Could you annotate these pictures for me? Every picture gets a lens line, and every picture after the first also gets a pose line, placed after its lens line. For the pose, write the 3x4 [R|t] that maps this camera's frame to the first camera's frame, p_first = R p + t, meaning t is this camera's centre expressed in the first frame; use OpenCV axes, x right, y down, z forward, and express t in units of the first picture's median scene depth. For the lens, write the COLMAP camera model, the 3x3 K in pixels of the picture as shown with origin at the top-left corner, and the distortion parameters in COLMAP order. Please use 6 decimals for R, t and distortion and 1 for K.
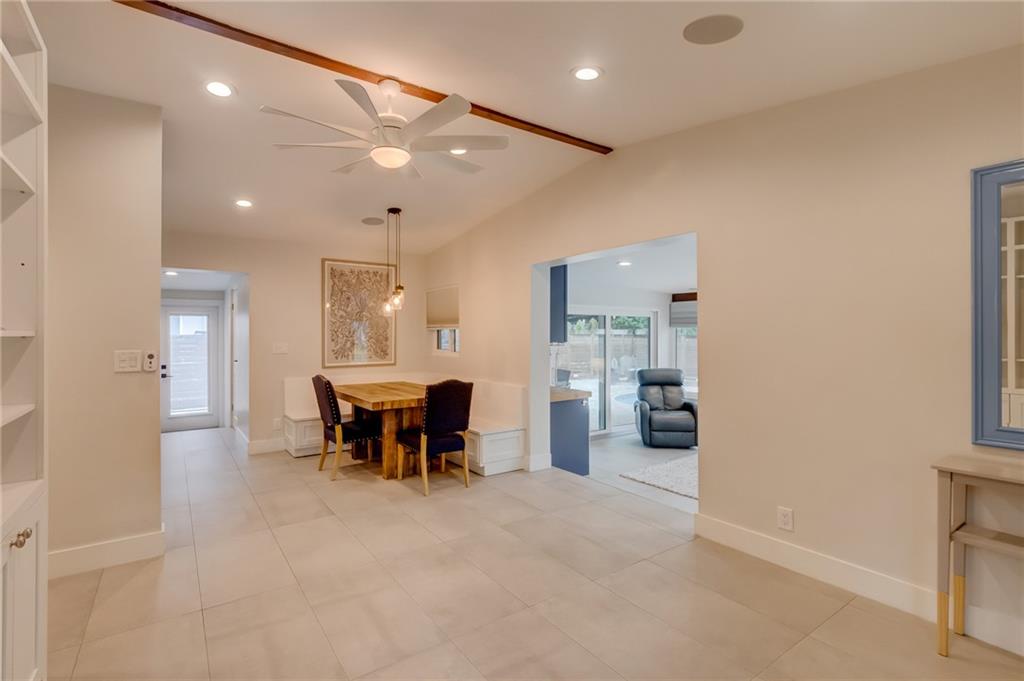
lens RADIAL K [[480.6, 0, 512.0], [0, 480.6, 333.9], [0, 0, 1]] dist [0.001451, -0.001097]
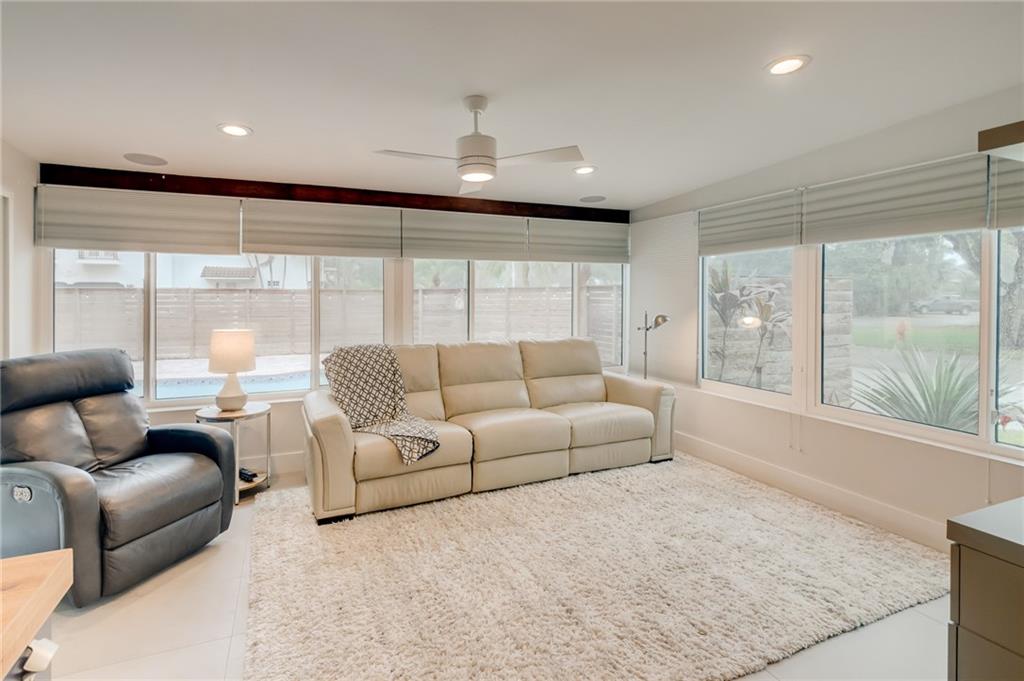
lens RADIAL K [[480.6, 0, 505.7], [0, 480.6, 300.0], [0, 0, 1]] dist [0.001451, -0.001097]
pose [[0.222611, 0.000479, 0.974907, 0.037506], [0.000379, 1.000000, -0.000578, 0.034379], [-0.974907, 0.000498, 0.222611, 0.609691]]
